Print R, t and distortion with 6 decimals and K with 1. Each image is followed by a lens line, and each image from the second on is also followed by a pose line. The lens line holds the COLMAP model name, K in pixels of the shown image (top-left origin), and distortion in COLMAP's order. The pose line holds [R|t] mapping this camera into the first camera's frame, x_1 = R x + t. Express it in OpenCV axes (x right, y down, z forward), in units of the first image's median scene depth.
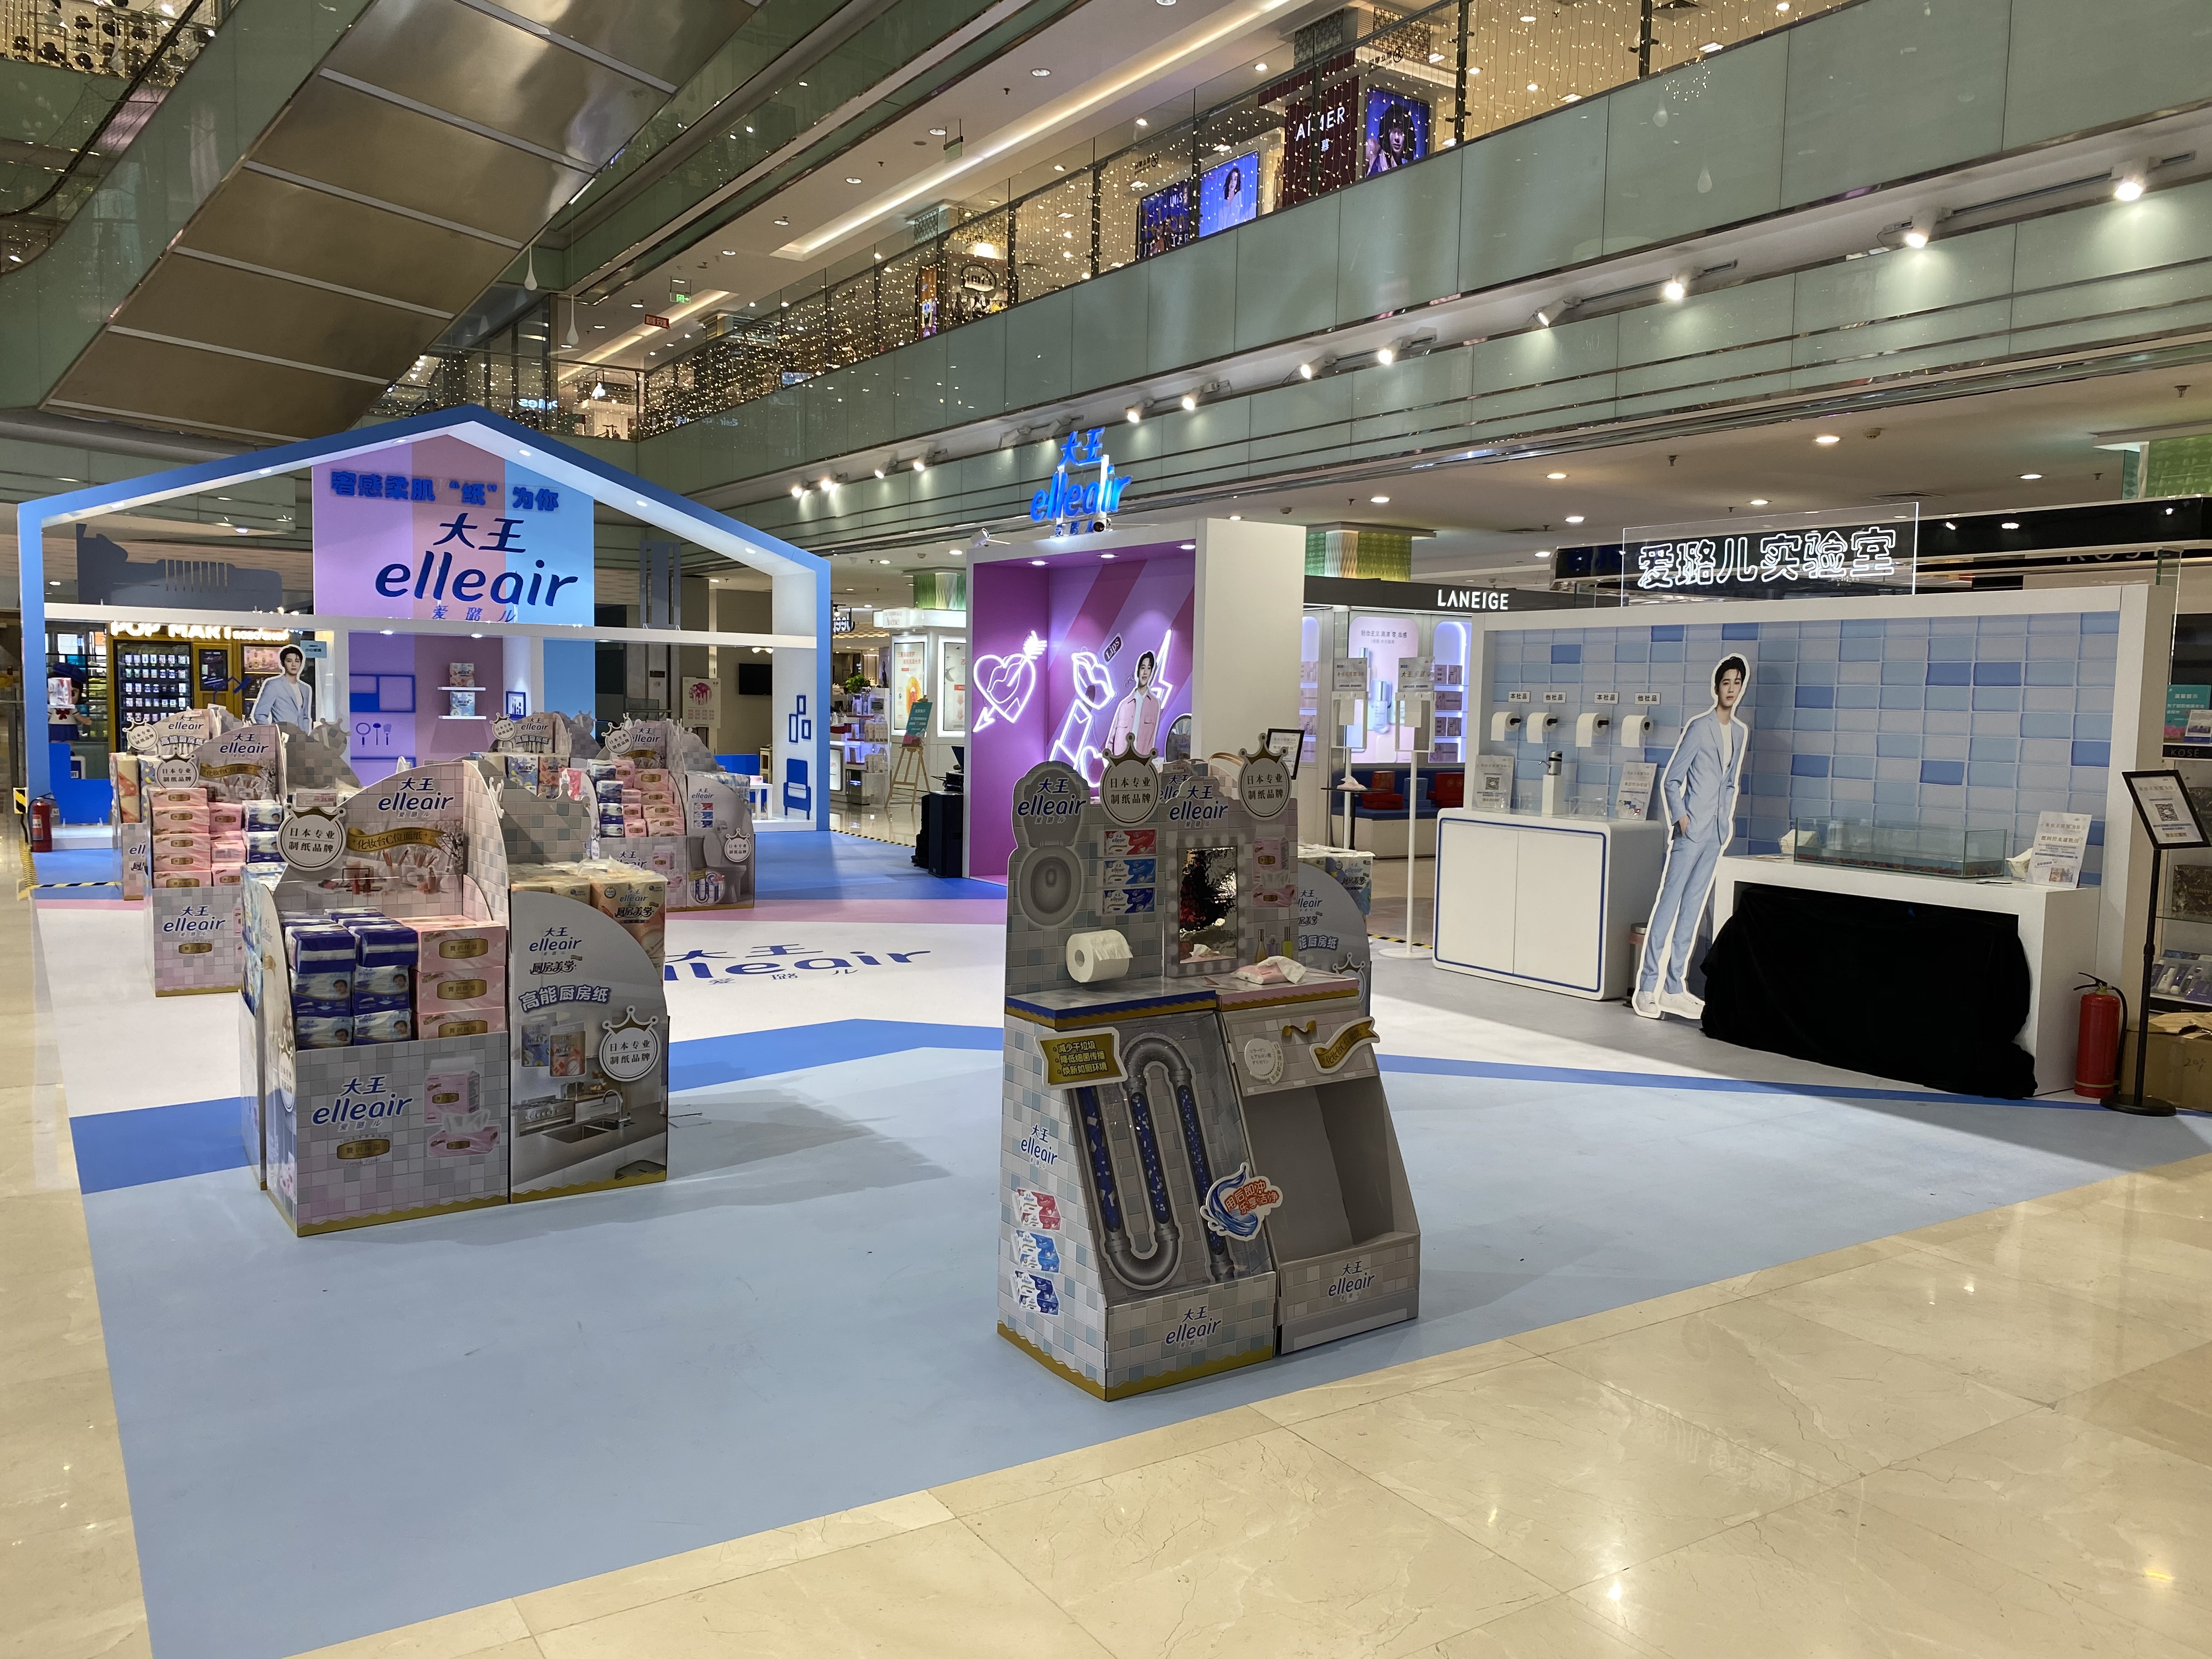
lens RADIAL K [[1675.5, 0, 1106.0], [0, 1675.5, 823.4], [0, 0, 1]] dist [-0.000503, 0.002094]
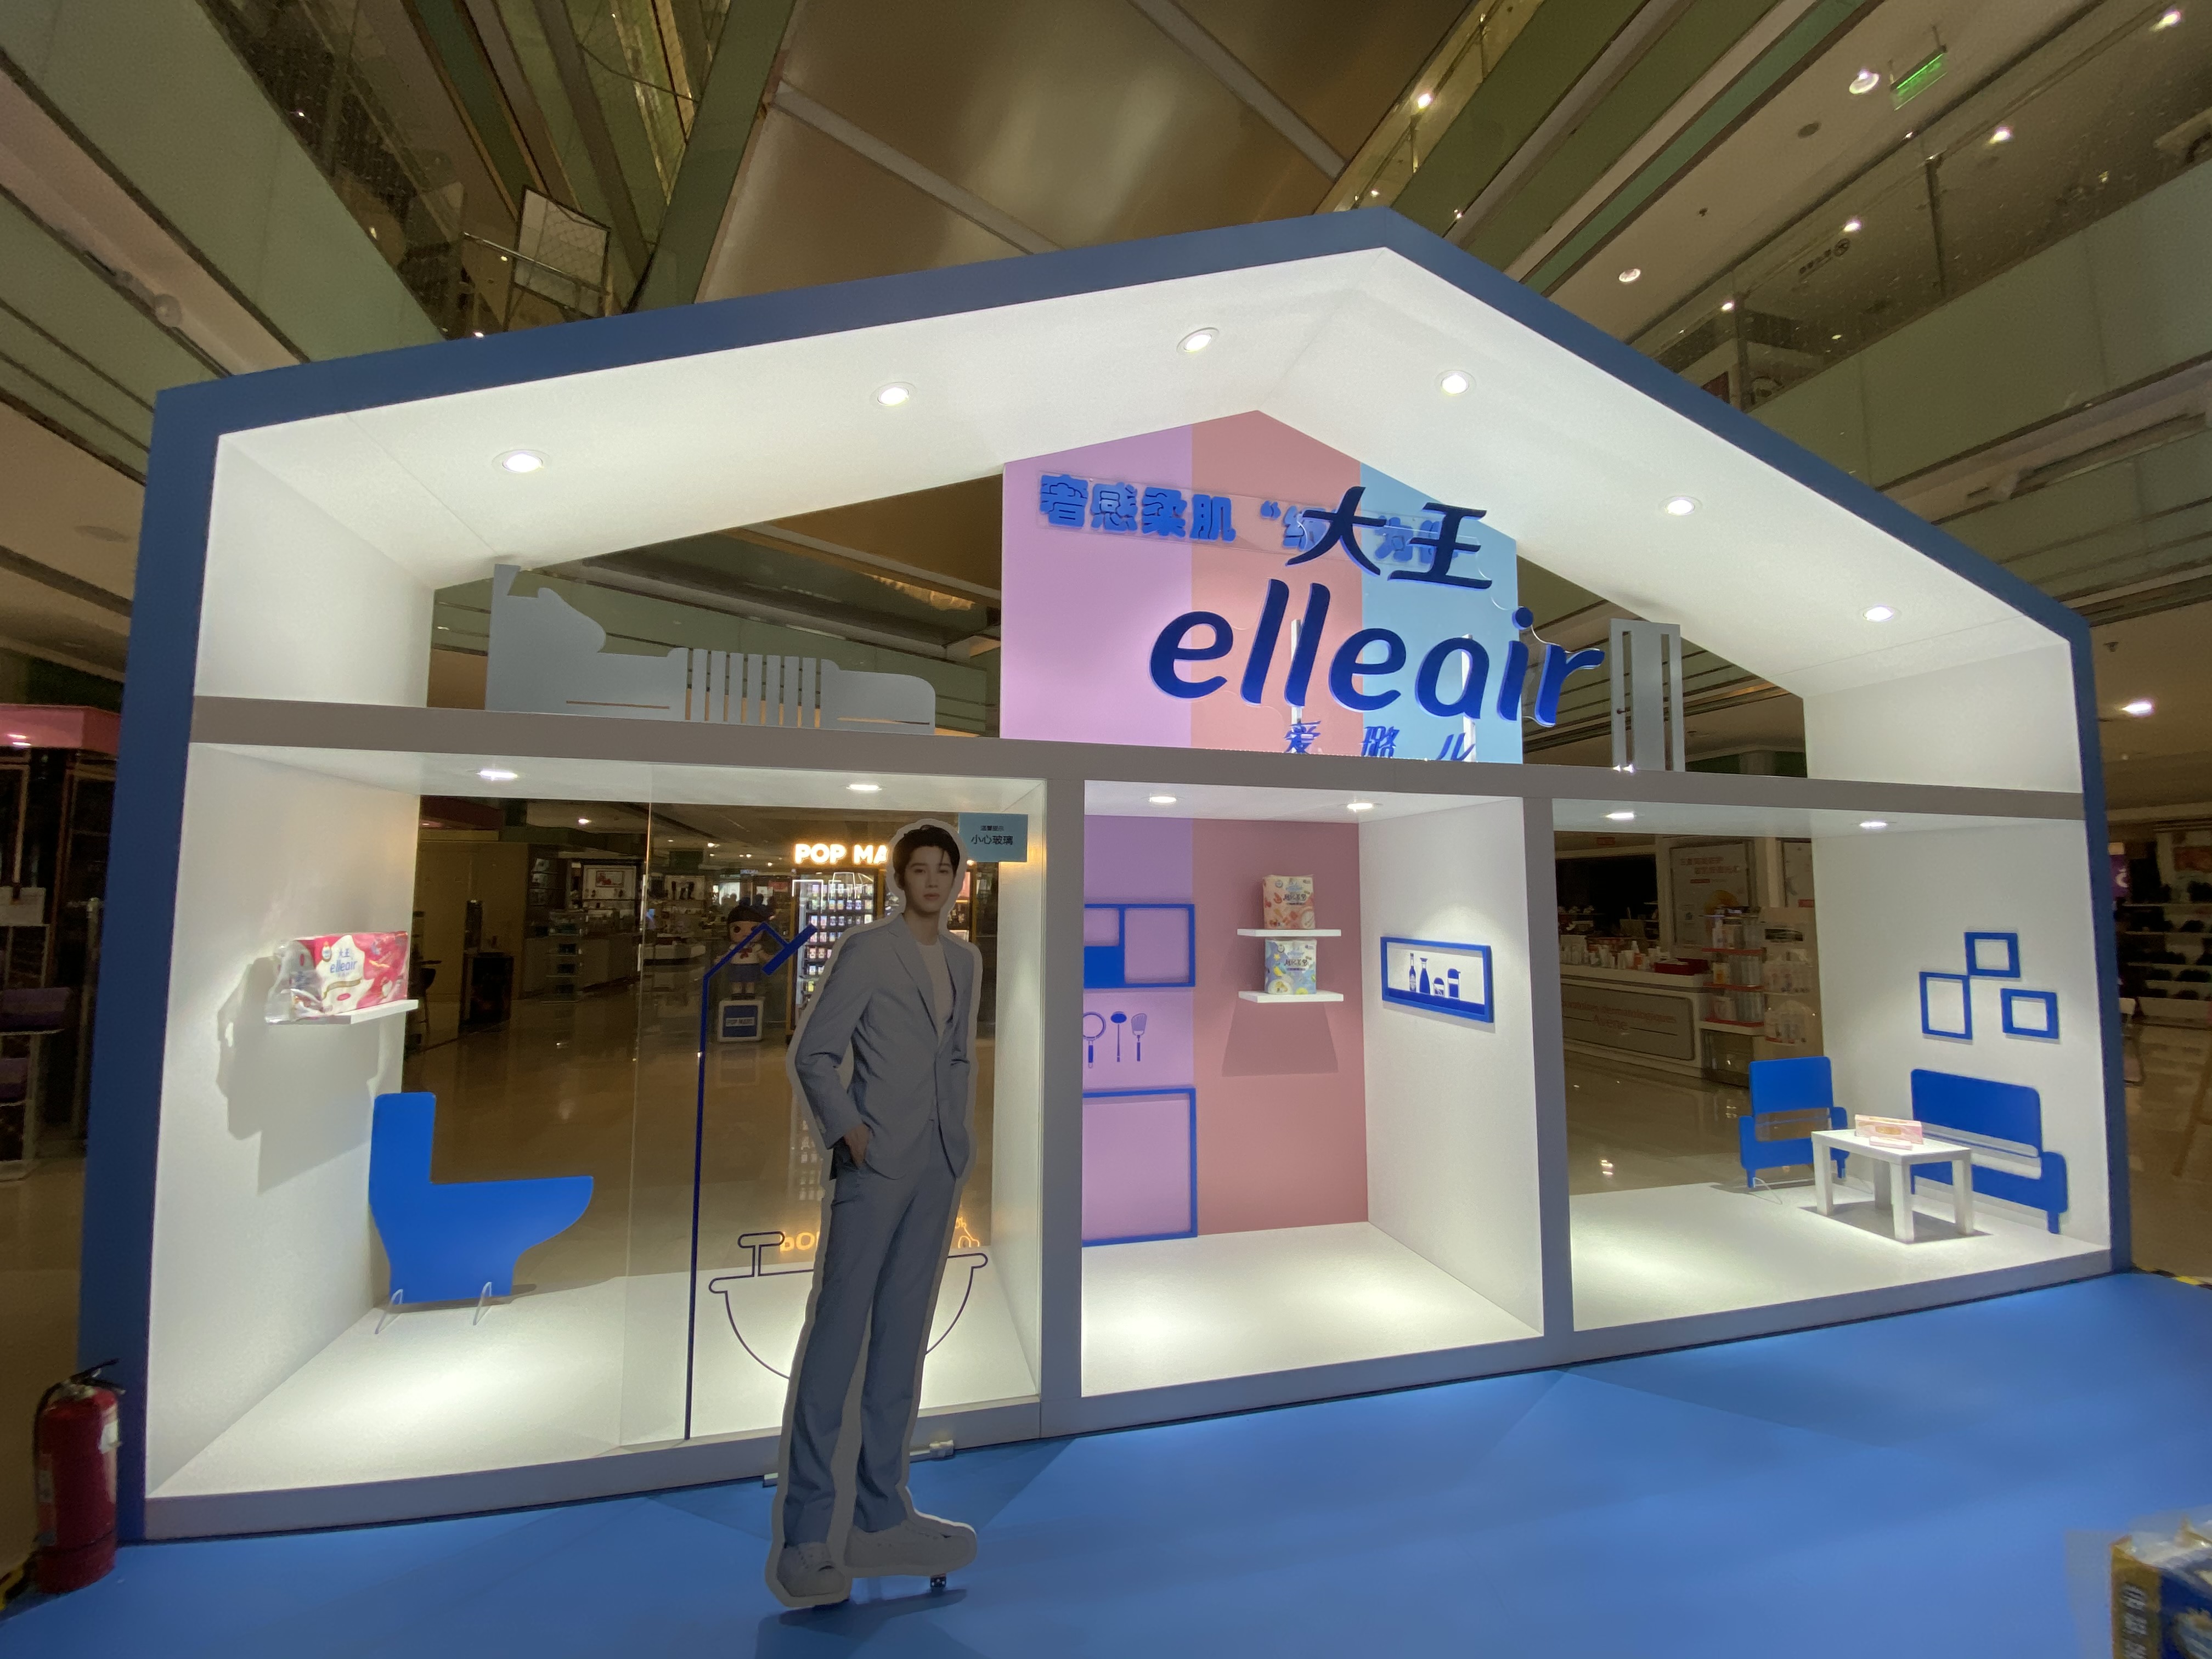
lens RADIAL K [[892.5, 0, 1102.5], [0, 892.5, 834.9], [0, 0, 1]] dist [0.000909, 0.000017]
pose [[0.945880, -0.040171, -0.322021, -0.358214], [-0.010696, 0.987910, -0.154658, -0.069586], [0.324341, 0.149732, 0.934015, 0.763169]]
